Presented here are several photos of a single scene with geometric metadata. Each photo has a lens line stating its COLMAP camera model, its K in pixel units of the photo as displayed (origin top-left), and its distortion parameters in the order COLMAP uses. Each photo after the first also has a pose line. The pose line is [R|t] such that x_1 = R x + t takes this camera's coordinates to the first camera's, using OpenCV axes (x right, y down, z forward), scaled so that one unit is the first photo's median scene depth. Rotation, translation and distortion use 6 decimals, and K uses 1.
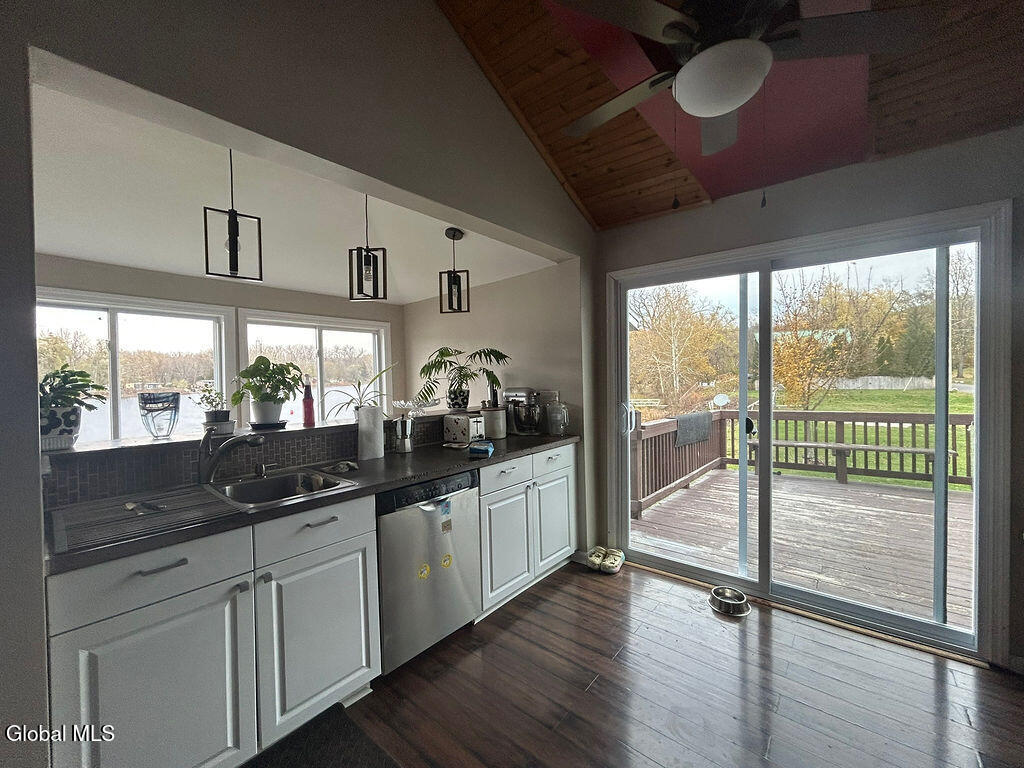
lens RADIAL K [[418.0, 0, 510.0], [0, 418.0, 383.4], [0, 0, 1]] dist [-0.000614, 0.000144]
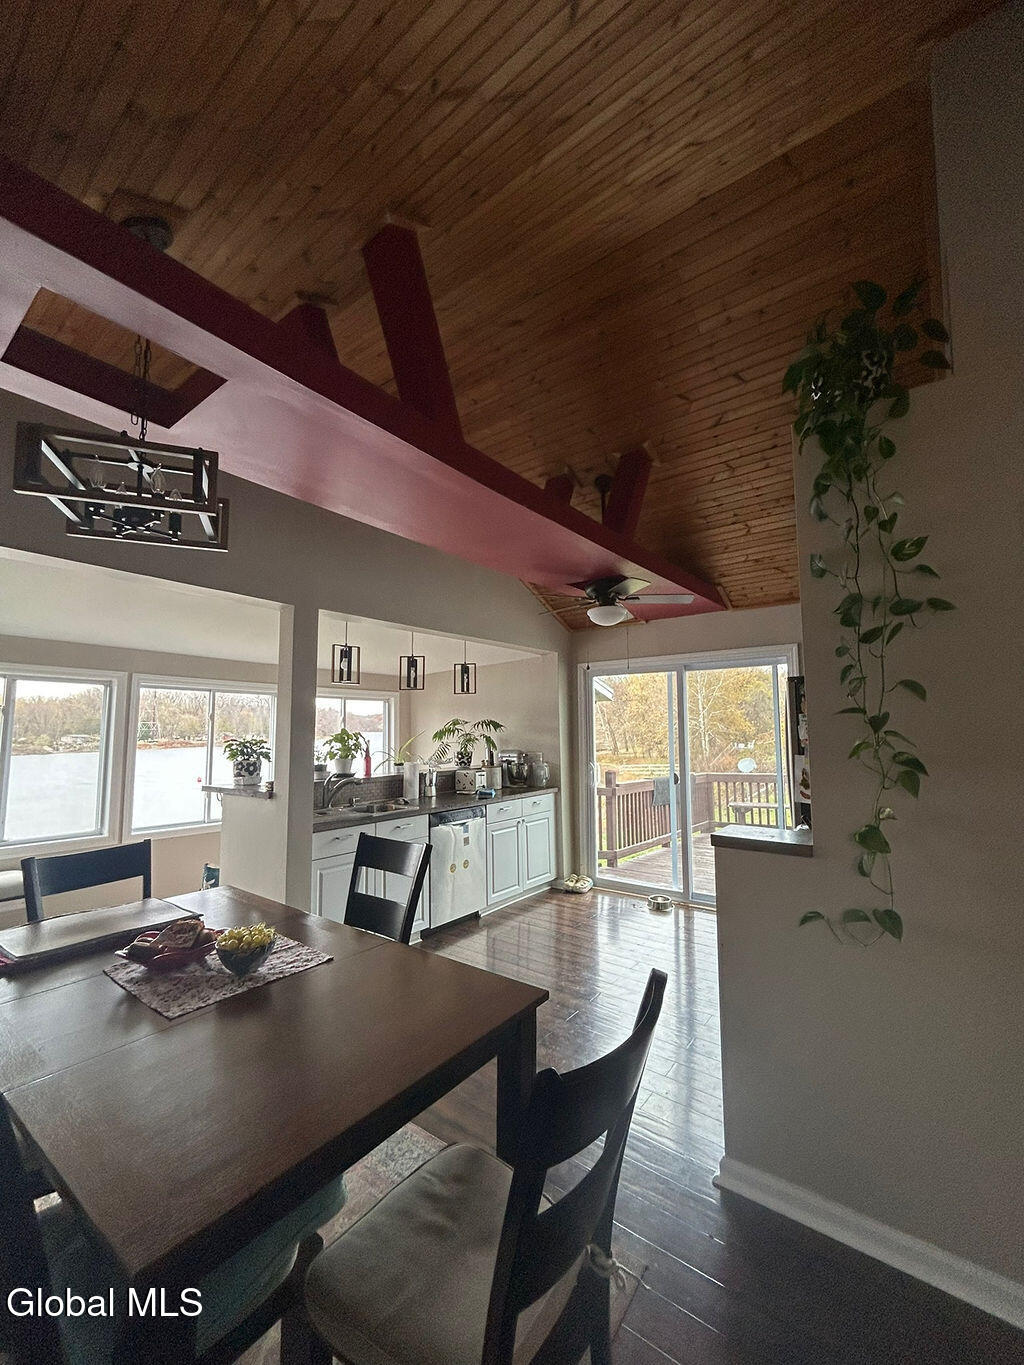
lens RADIAL K [[557.3, 0, 510.7], [0, 557.3, 679.6], [0, 0, 1]] dist [-0.000614, 0.000144]
pose [[0.999312, 0.011625, 0.035221, -0.048709], [-0.007612, 0.993678, -0.112012, -0.014705], [-0.036300, 0.111666, 0.993083, -0.807636]]
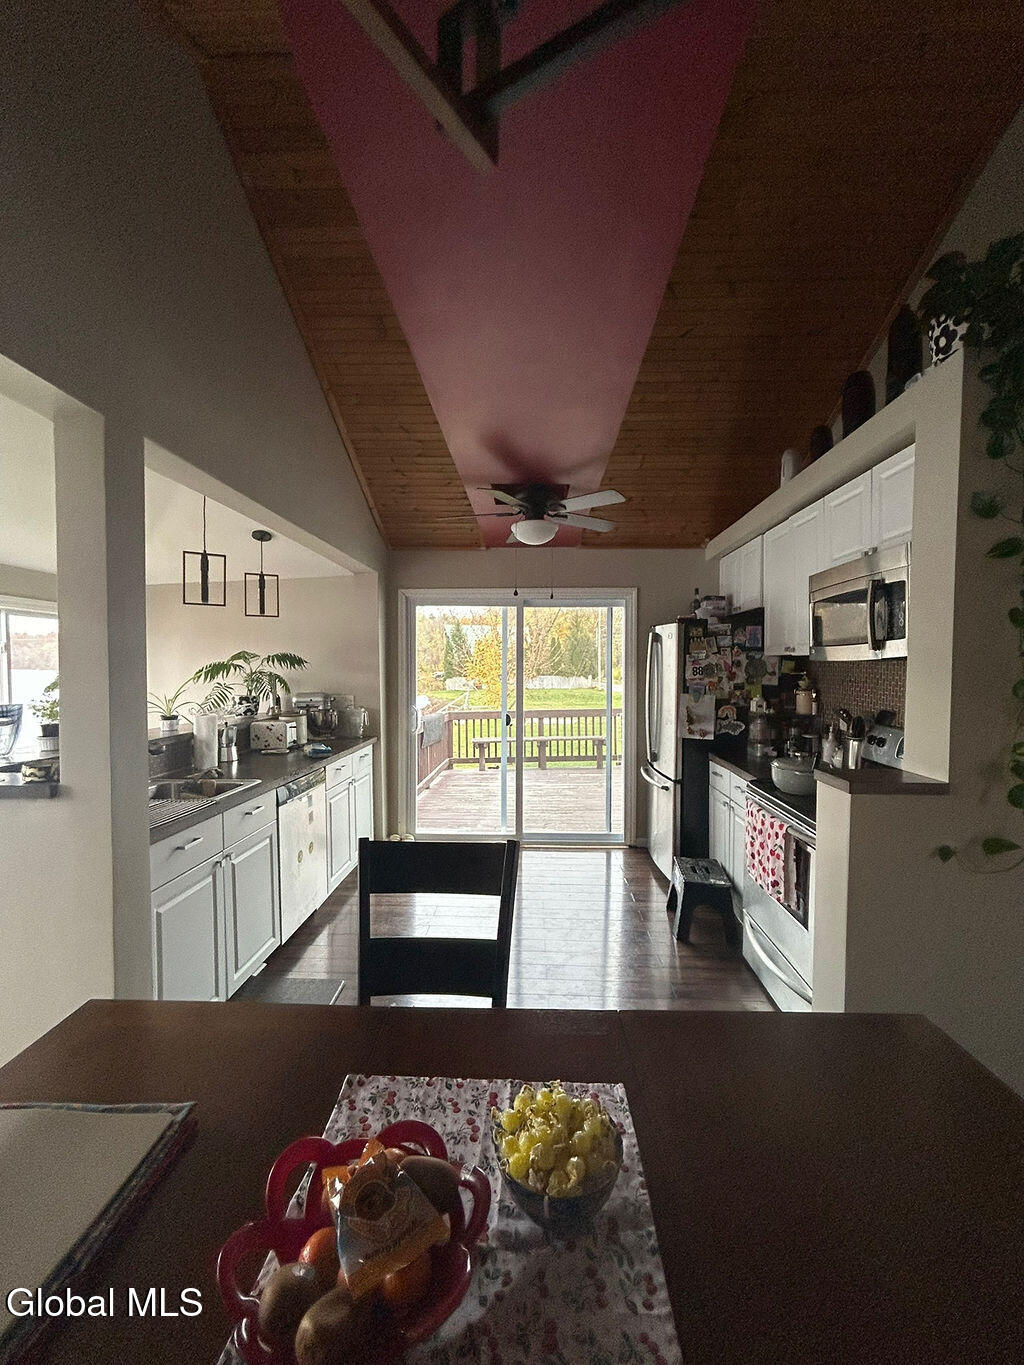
lens RADIAL K [[557.3, 0, 512.7], [0, 557.3, 682.1], [0, 0, 1]] dist [-0.000614, 0.000144]
pose [[0.790728, 0.002138, 0.612164, -0.467994], [-0.002383, 0.999997, -0.000415, -0.018208], [-0.612163, -0.001131, 0.790731, -0.385922]]
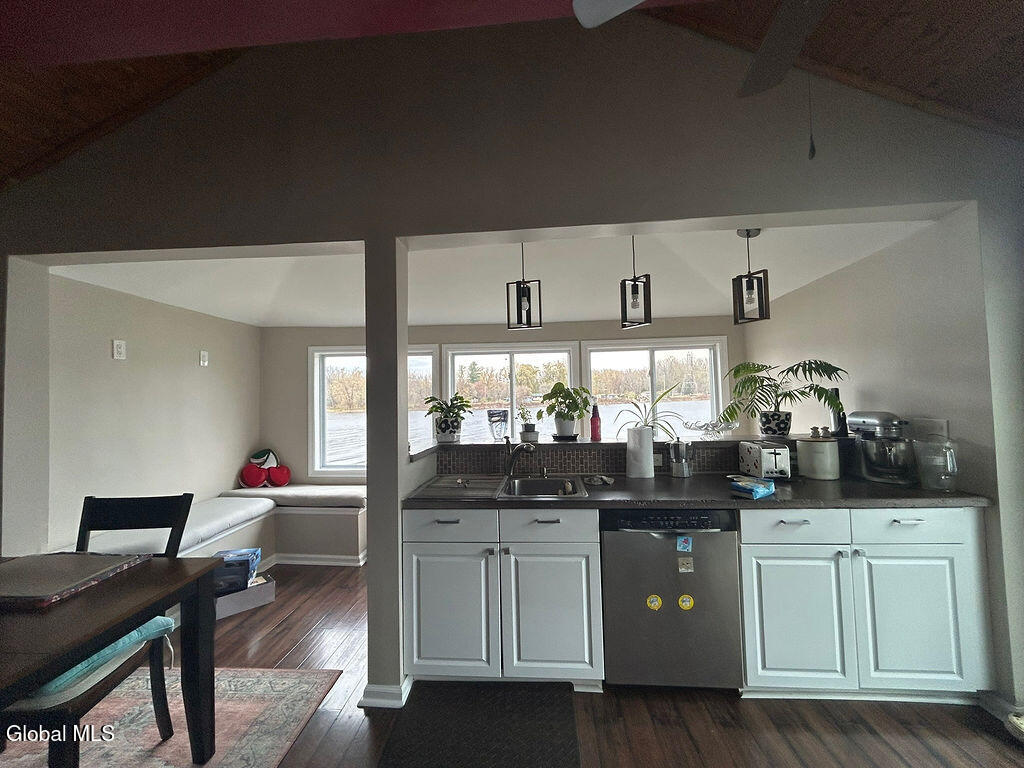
lens RADIAL K [[418.0, 0, 508.0], [0, 418.0, 383.5], [0, 0, 1]] dist [-0.000614, 0.000144]
pose [[0.576642, -0.021425, -0.816716, 0.276968], [0.000734, 0.999669, -0.025706, -0.022917], [0.816997, 0.014223, 0.576467, 0.106953]]
